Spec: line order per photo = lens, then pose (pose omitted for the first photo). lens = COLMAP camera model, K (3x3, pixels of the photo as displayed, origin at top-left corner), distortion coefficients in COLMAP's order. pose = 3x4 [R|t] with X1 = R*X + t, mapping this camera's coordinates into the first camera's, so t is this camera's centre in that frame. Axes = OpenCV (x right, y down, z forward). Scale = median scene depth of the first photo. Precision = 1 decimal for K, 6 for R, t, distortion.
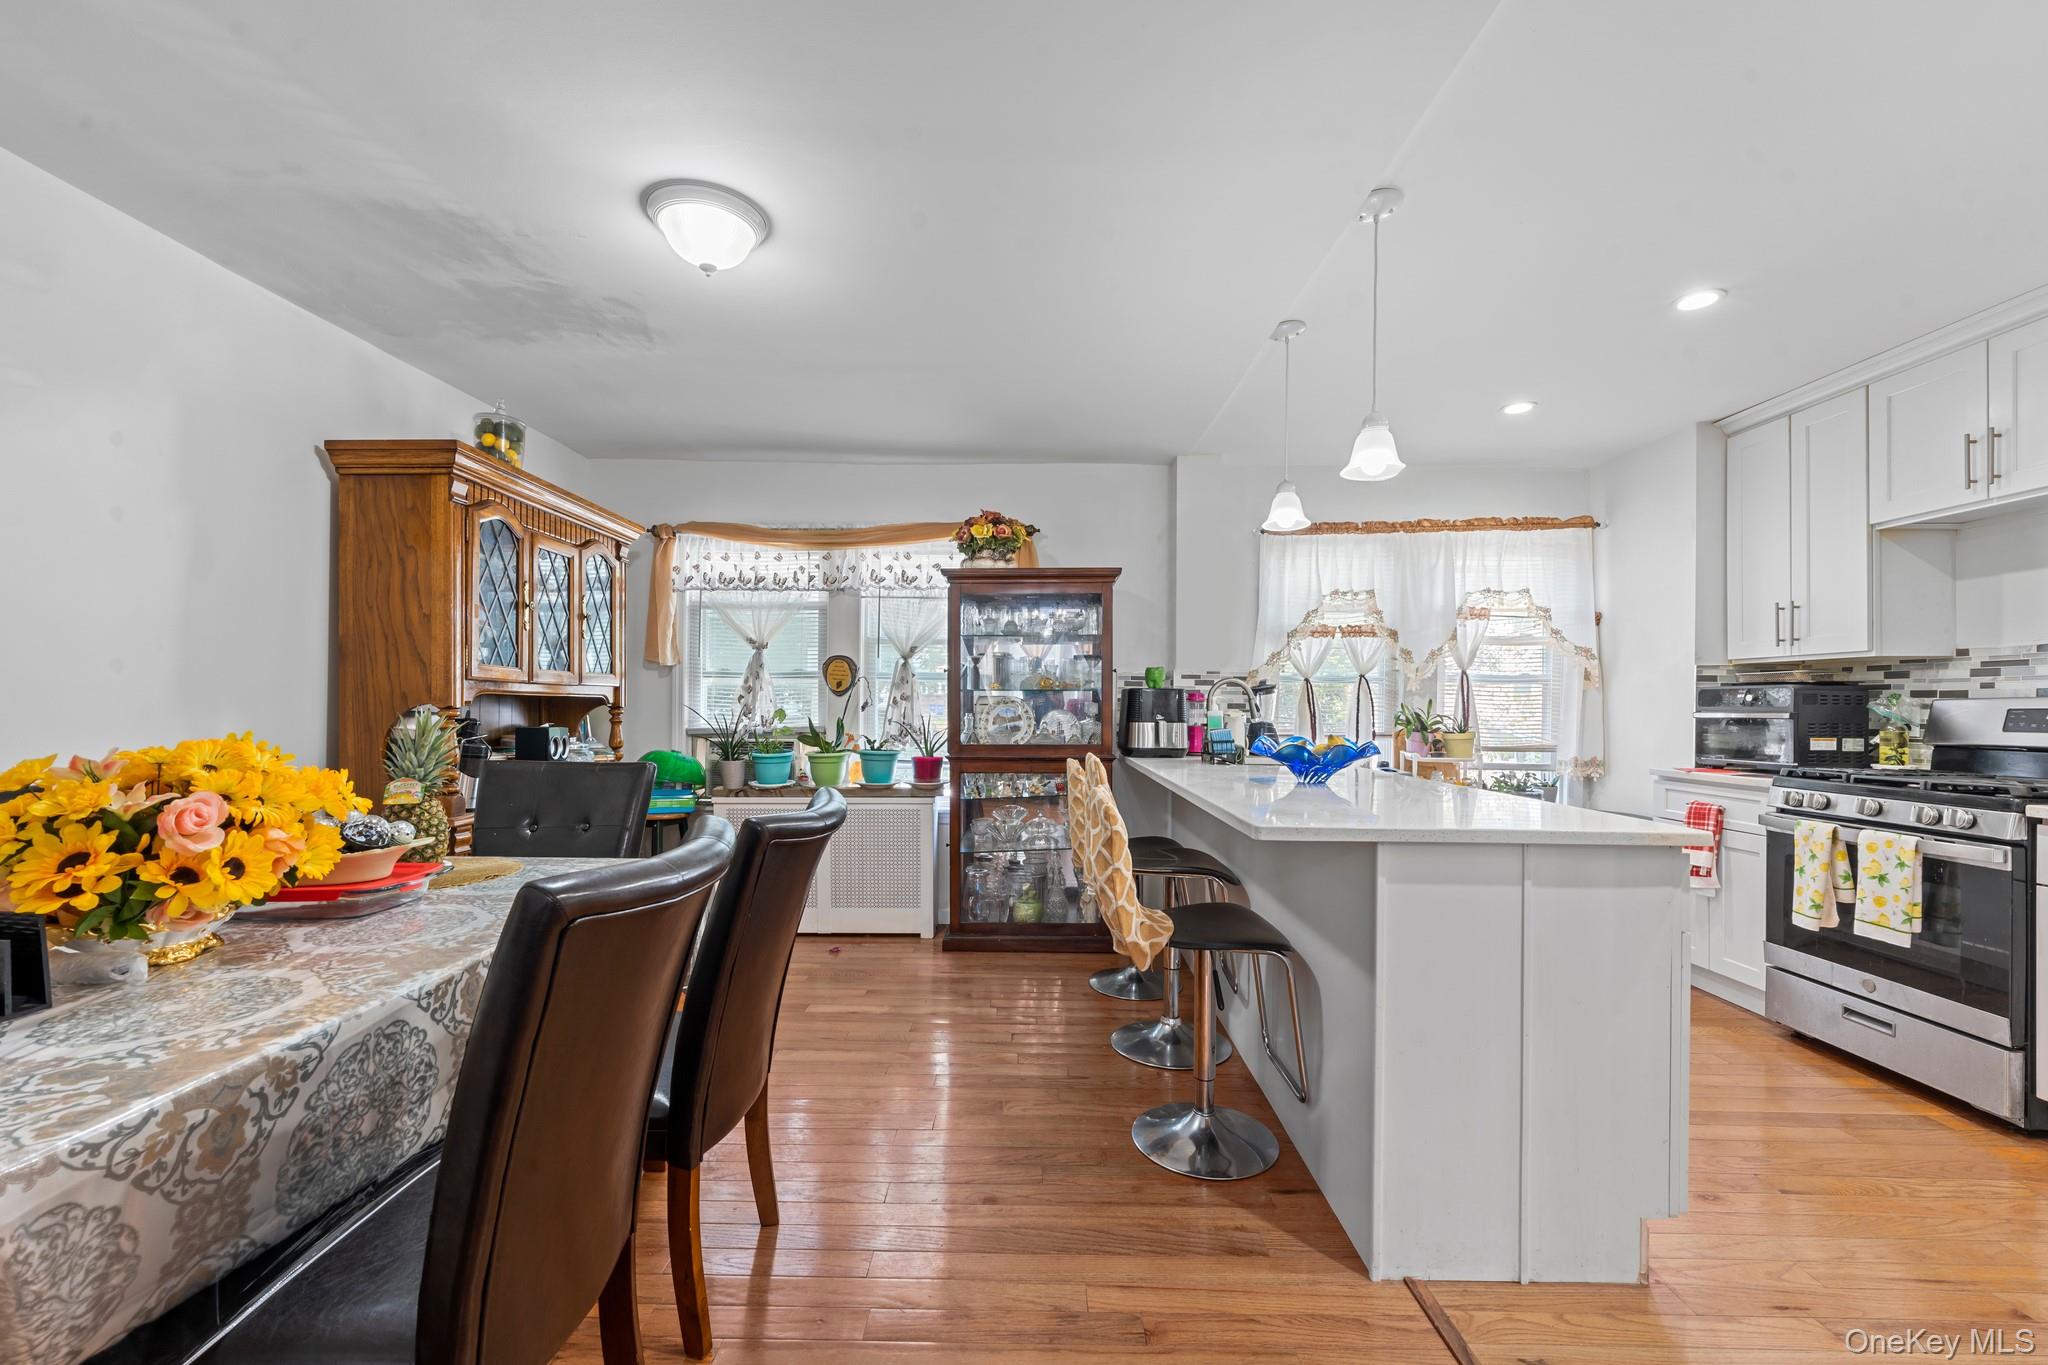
lens RADIAL K [[830.2, 0, 1013.4], [0, 830.2, 702.0], [0, 0, 1]] dist [0.002247, -0.000150]
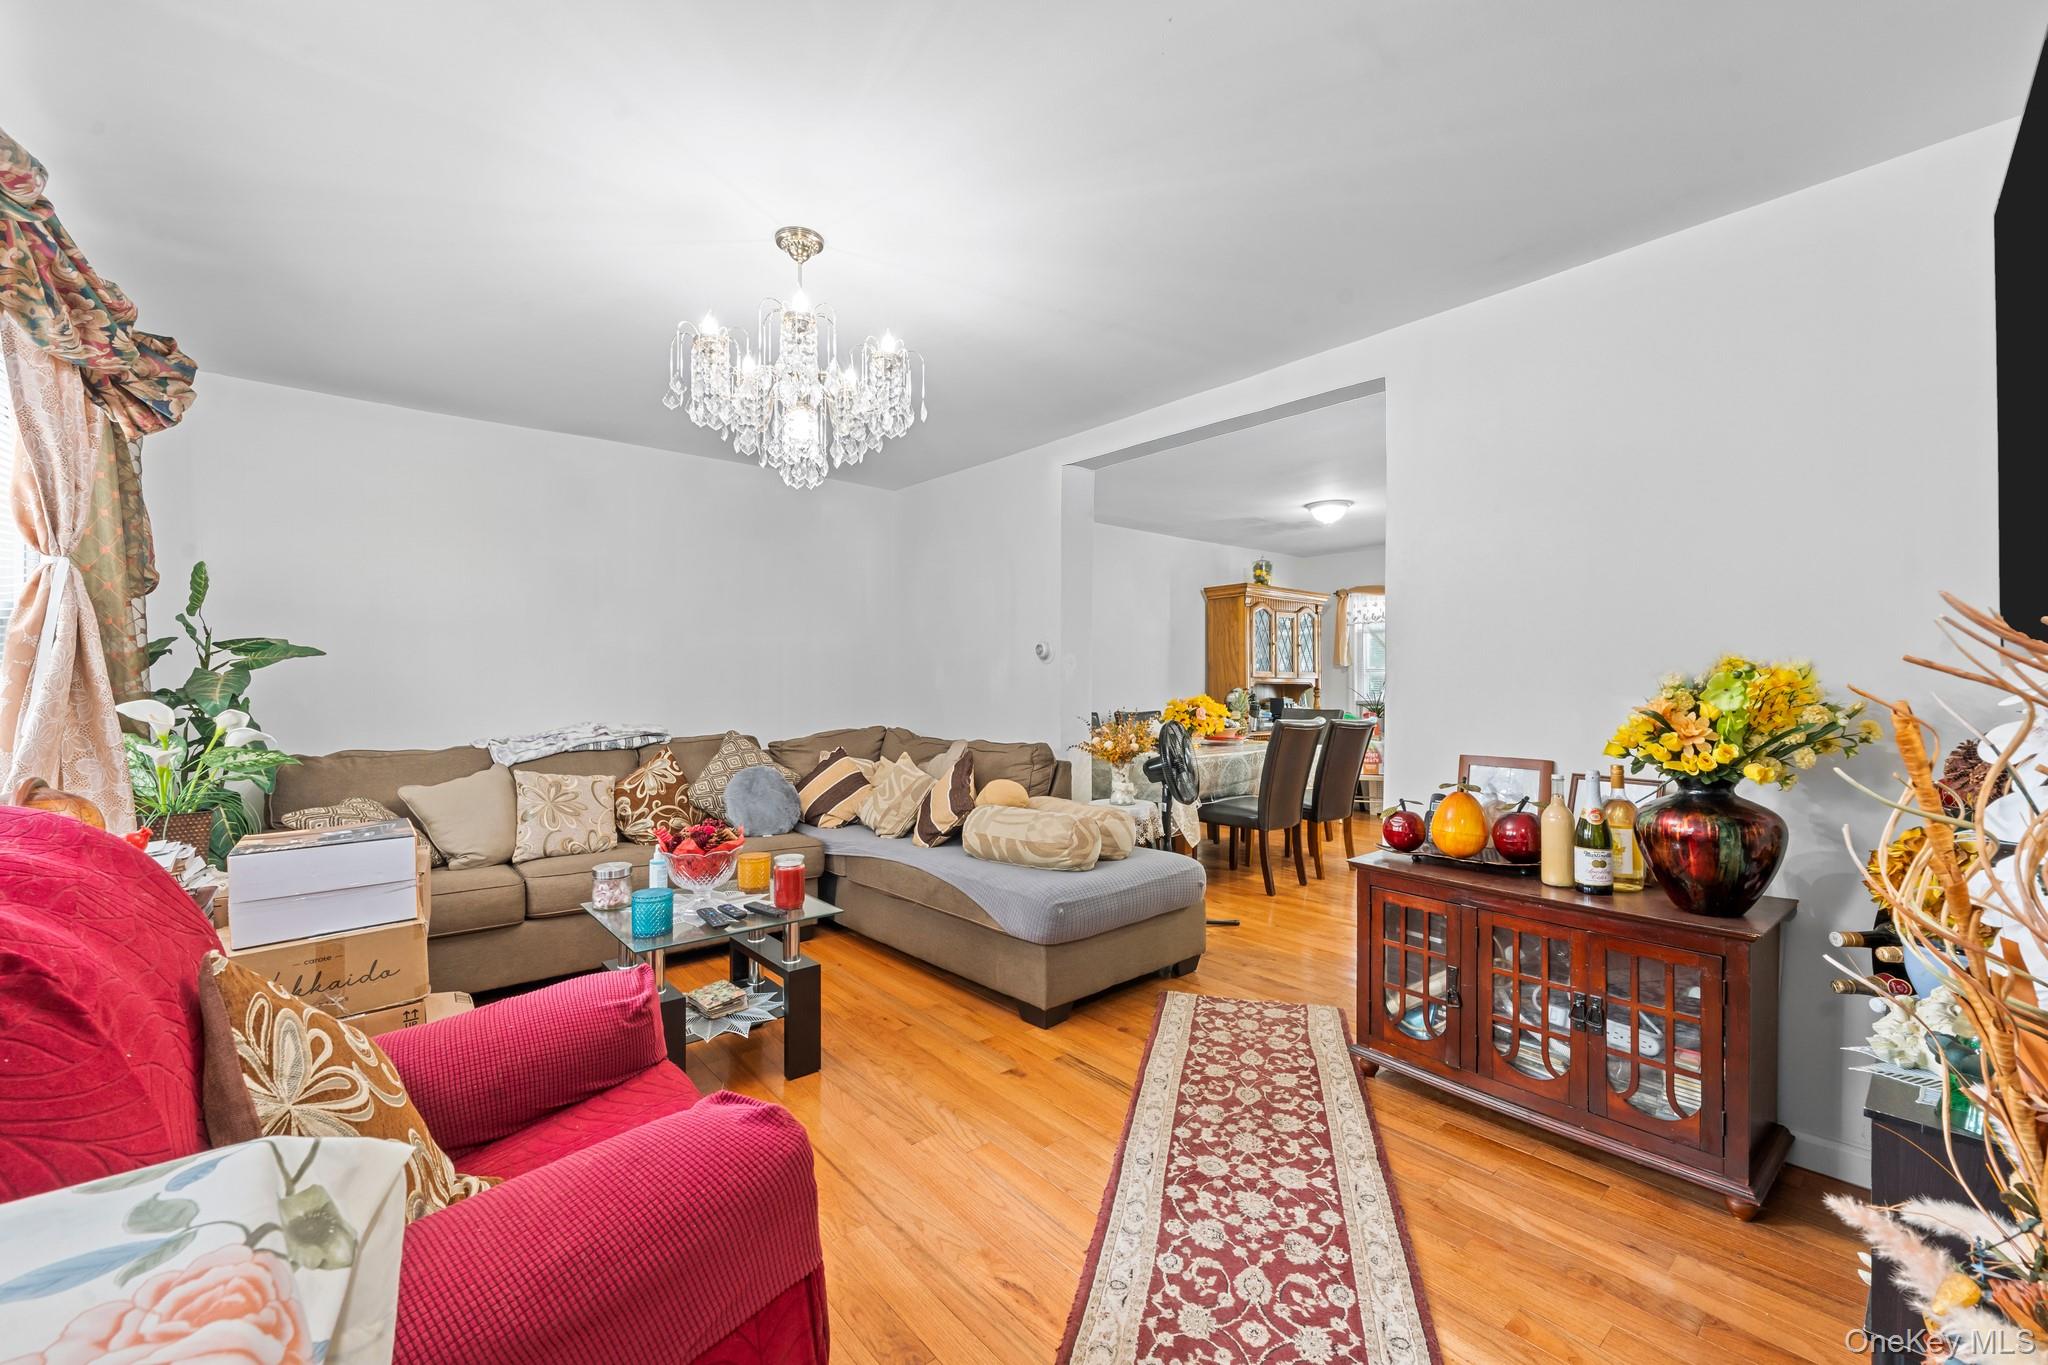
lens RADIAL K [[830.2, 0, 1026.9], [0, 830.2, 680.4], [0, 0, 1]] dist [0.002247, -0.000150]
pose [[0.668146, -0.015186, -0.743876, 0.624467], [0.008663, 0.999883, -0.012632, 0.005772], [0.743980, 0.001996, 0.668199, -0.977479]]
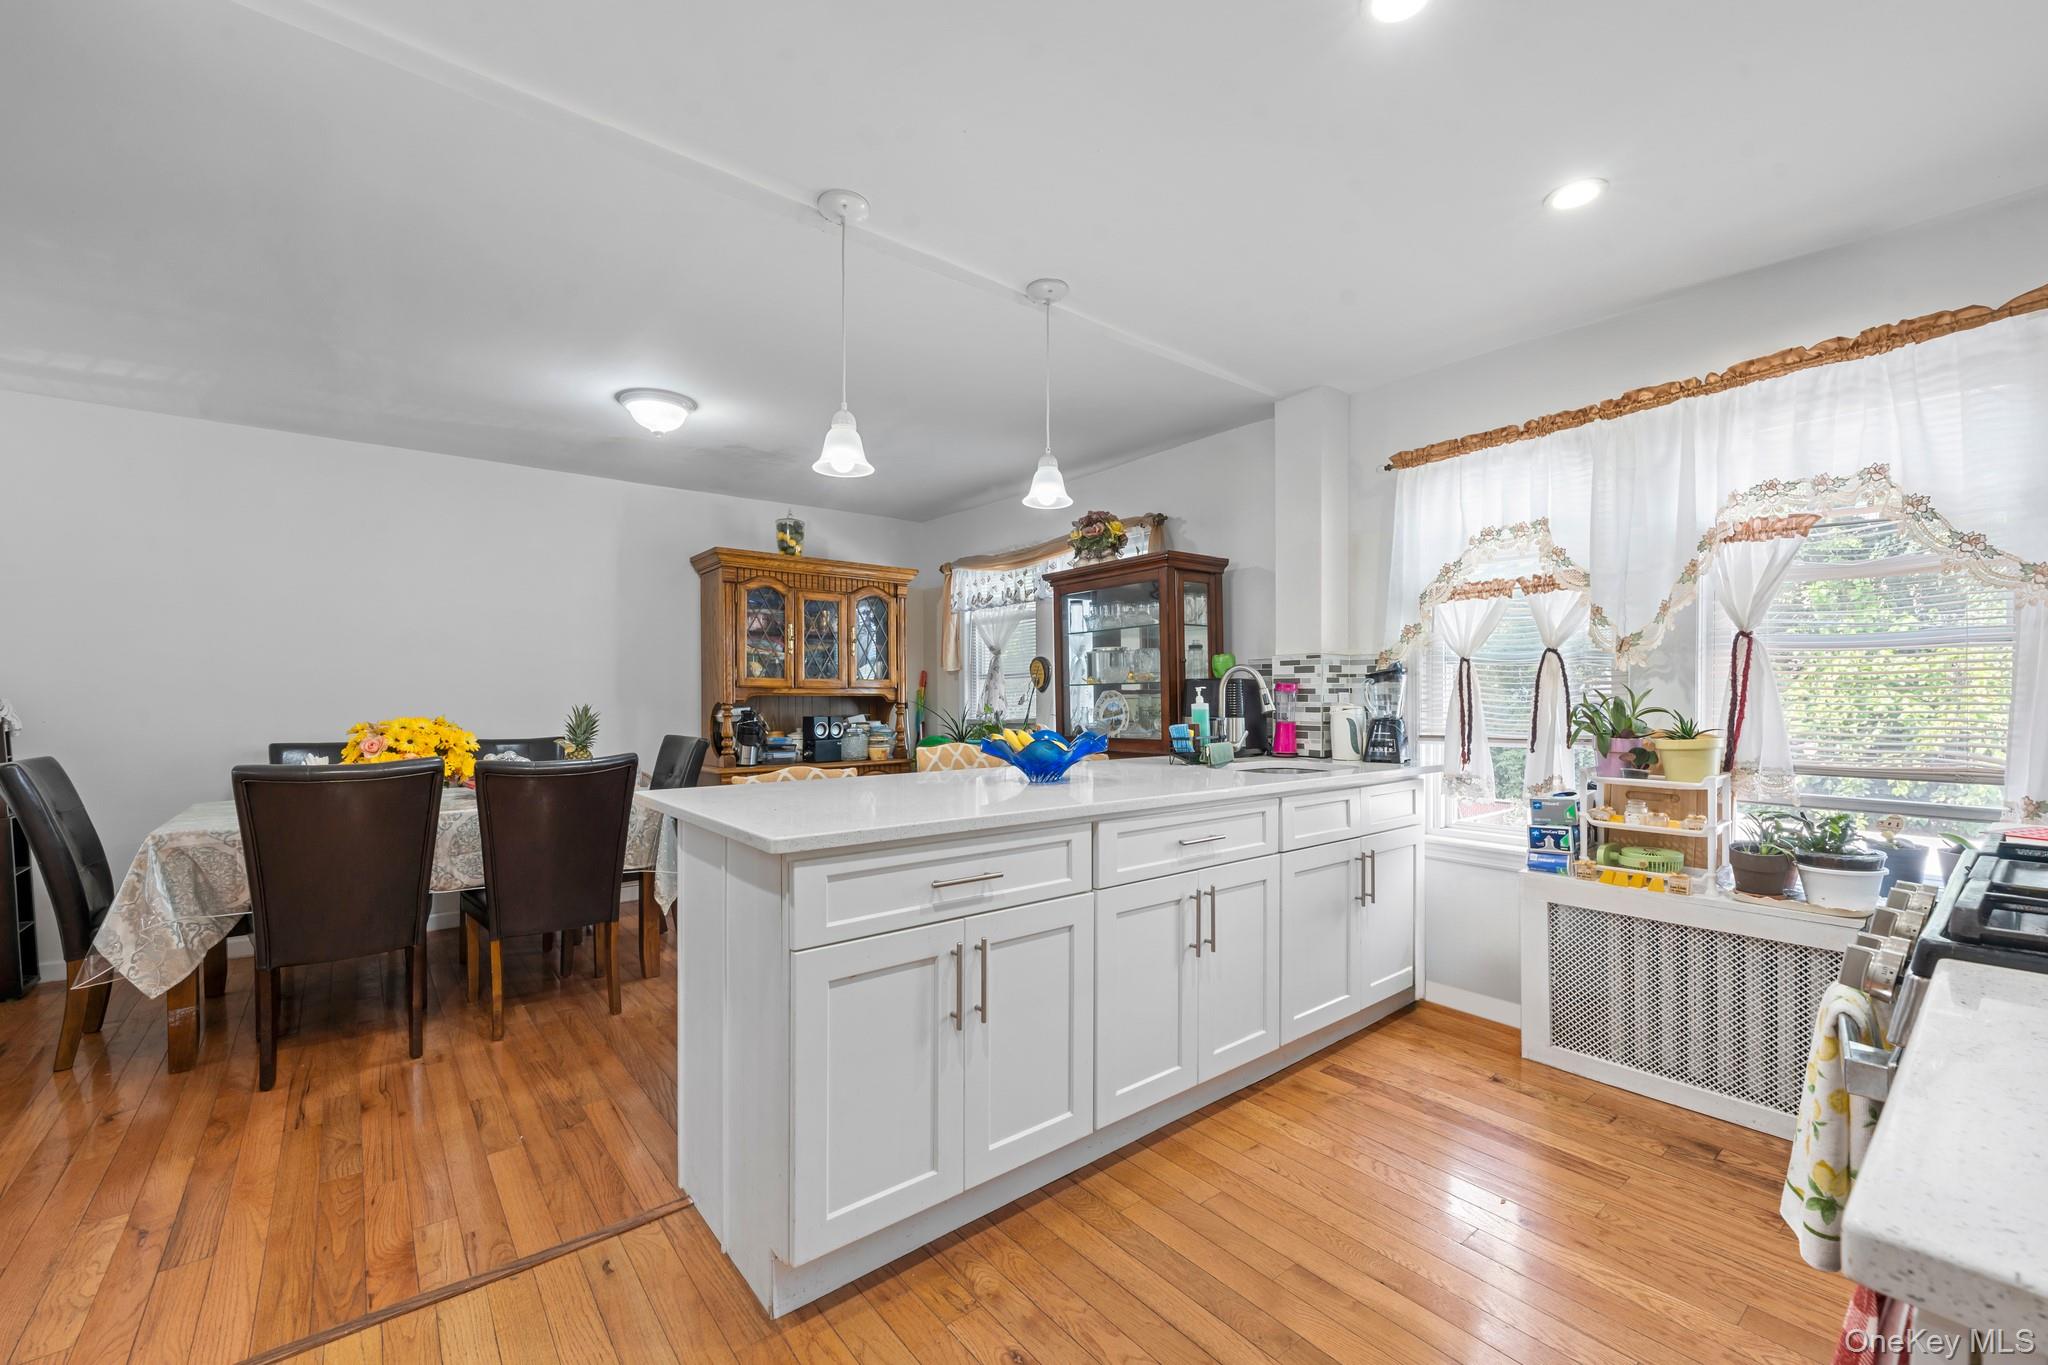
lens RADIAL K [[830.2, 0, 1020.2], [0, 830.2, 698.4], [0, 0, 1]] dist [0.002247, -0.000150]
pose [[0.638332, -0.009647, -0.769700, 0.861417], [0.010360, 0.999939, -0.003941, 0.007209], [0.769691, -0.005458, 0.638393, 0.325336]]
